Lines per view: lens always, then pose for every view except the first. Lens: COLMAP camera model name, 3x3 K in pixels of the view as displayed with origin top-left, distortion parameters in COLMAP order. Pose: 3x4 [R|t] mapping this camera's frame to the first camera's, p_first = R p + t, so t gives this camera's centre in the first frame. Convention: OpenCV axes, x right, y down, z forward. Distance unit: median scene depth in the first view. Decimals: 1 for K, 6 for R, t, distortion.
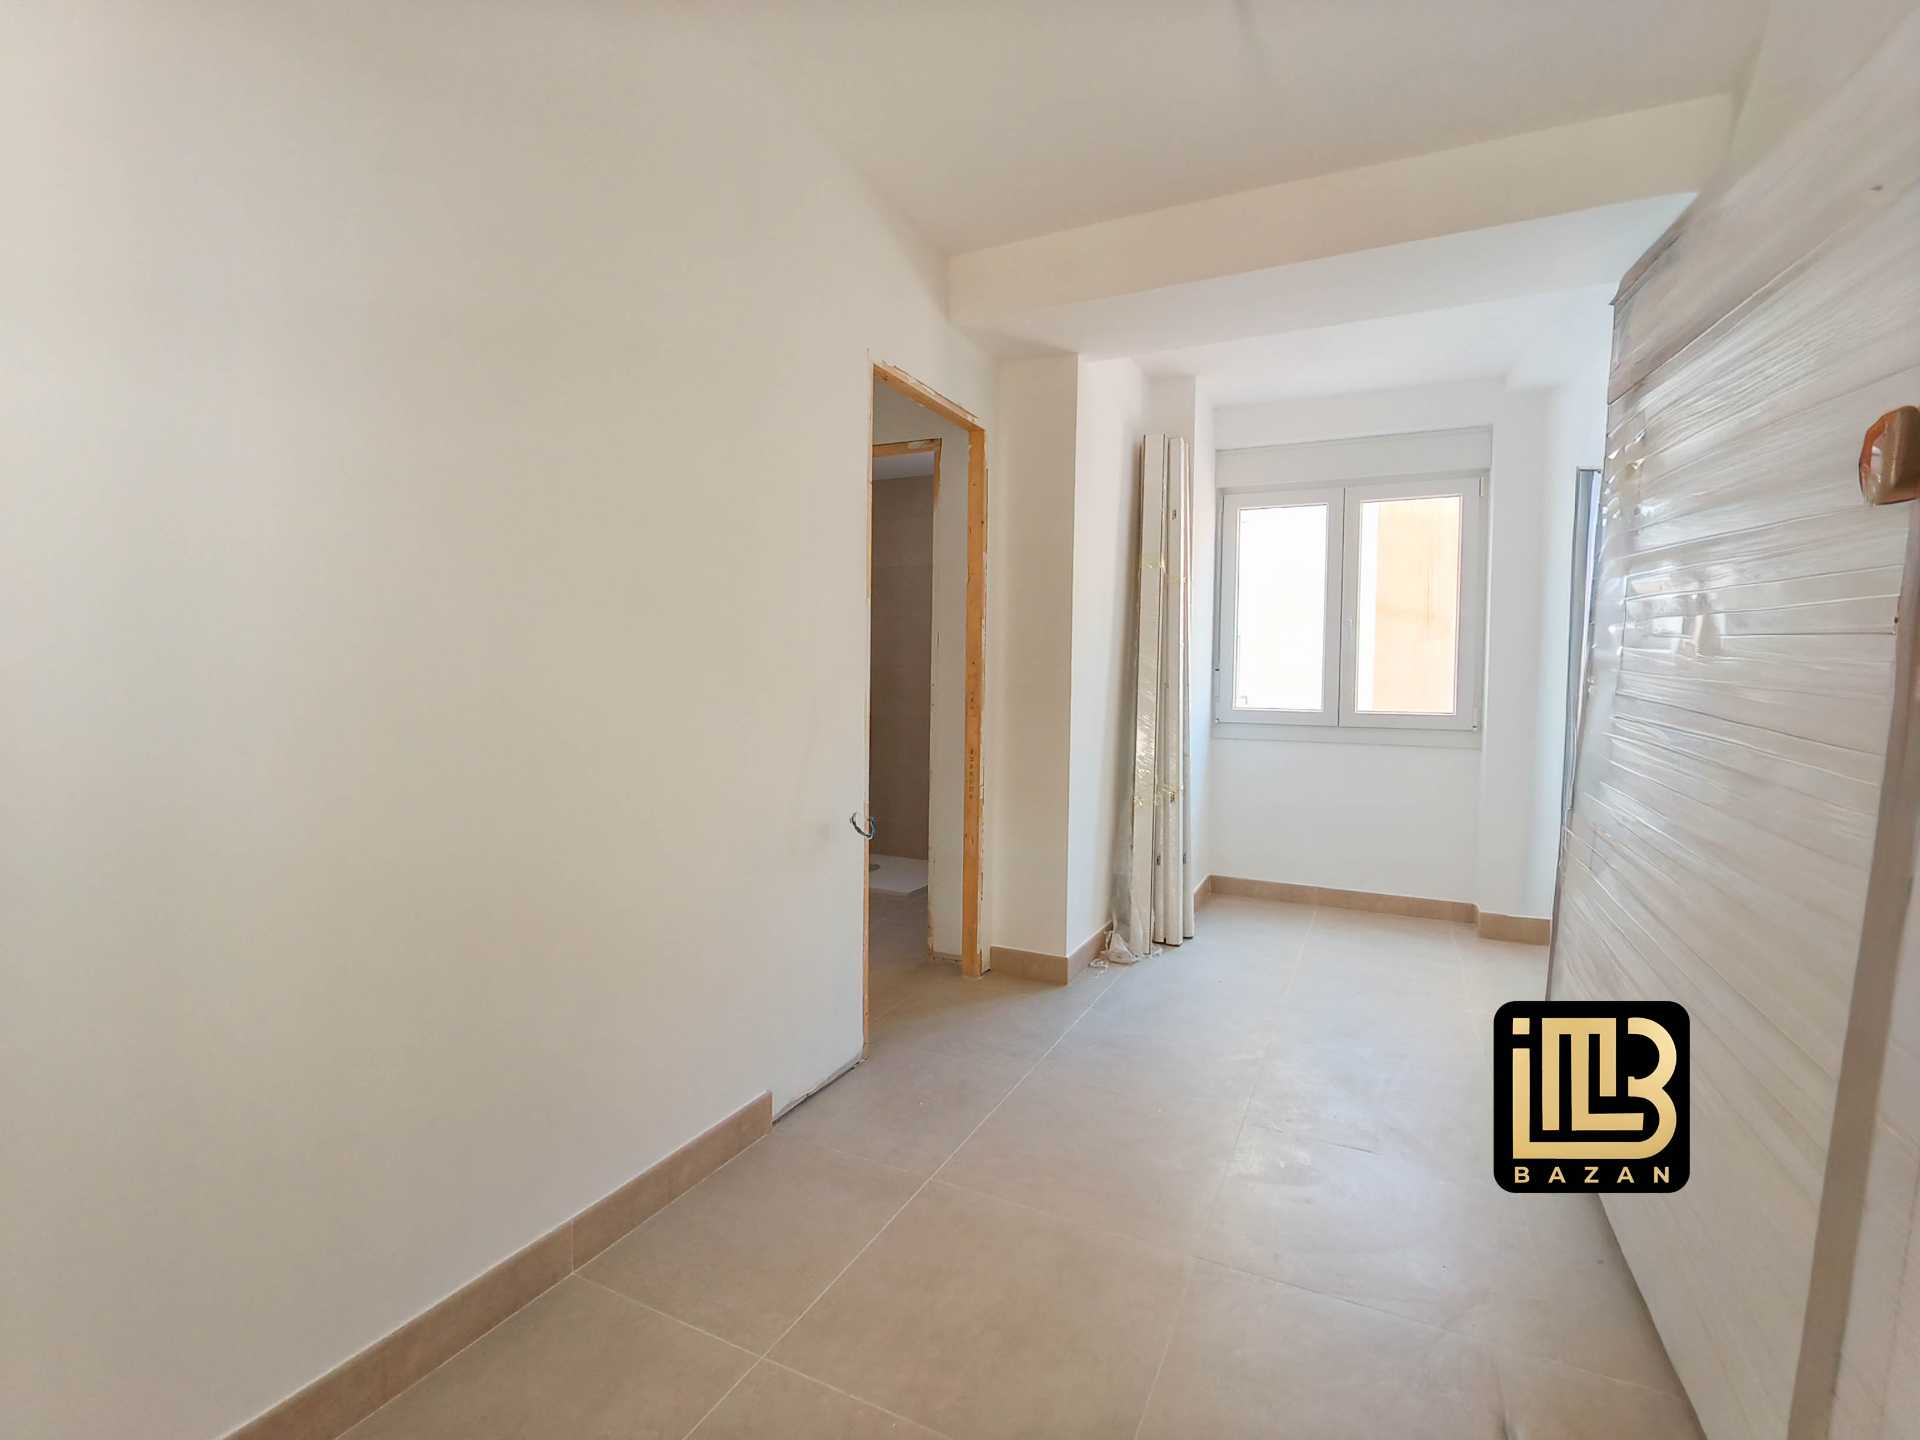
lens RADIAL K [[869.9, 0, 983.2], [0, 869.9, 712.3], [0, 0, 1]] dist [-0.002019, -0.000178]
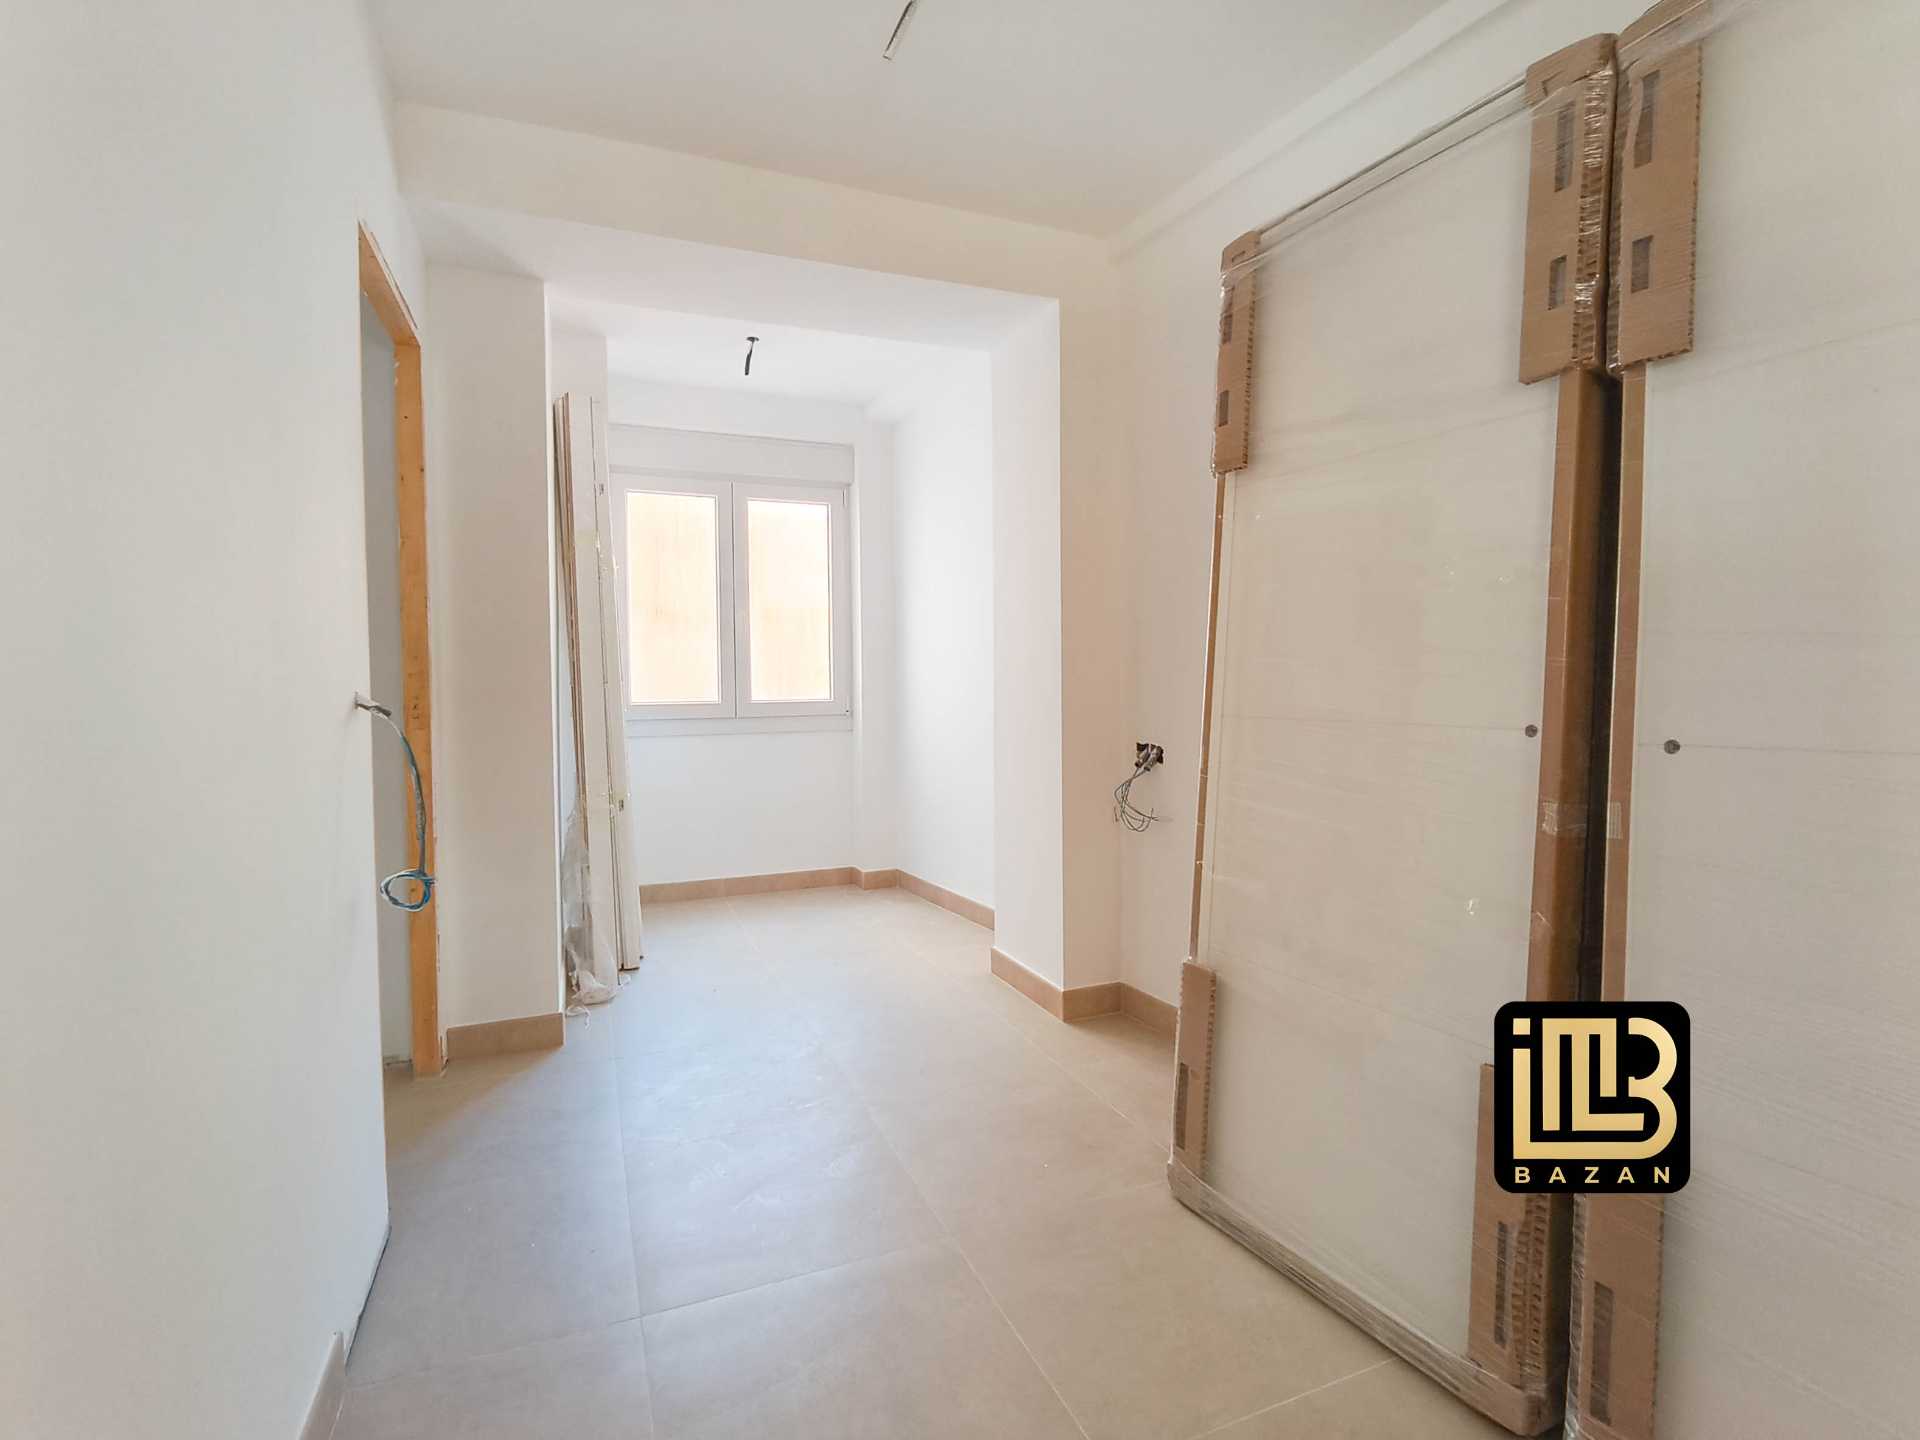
lens RADIAL K [[887.8, 0, 947.9], [0, 887.8, 703.0], [0, 0, 1]] dist [-0.003025, -0.000229]
pose [[0.692356, -0.039303, 0.720485, -0.174881], [0.037127, 0.999133, 0.018825, -0.010414], [-0.720600, 0.013716, 0.693215, 0.104201]]
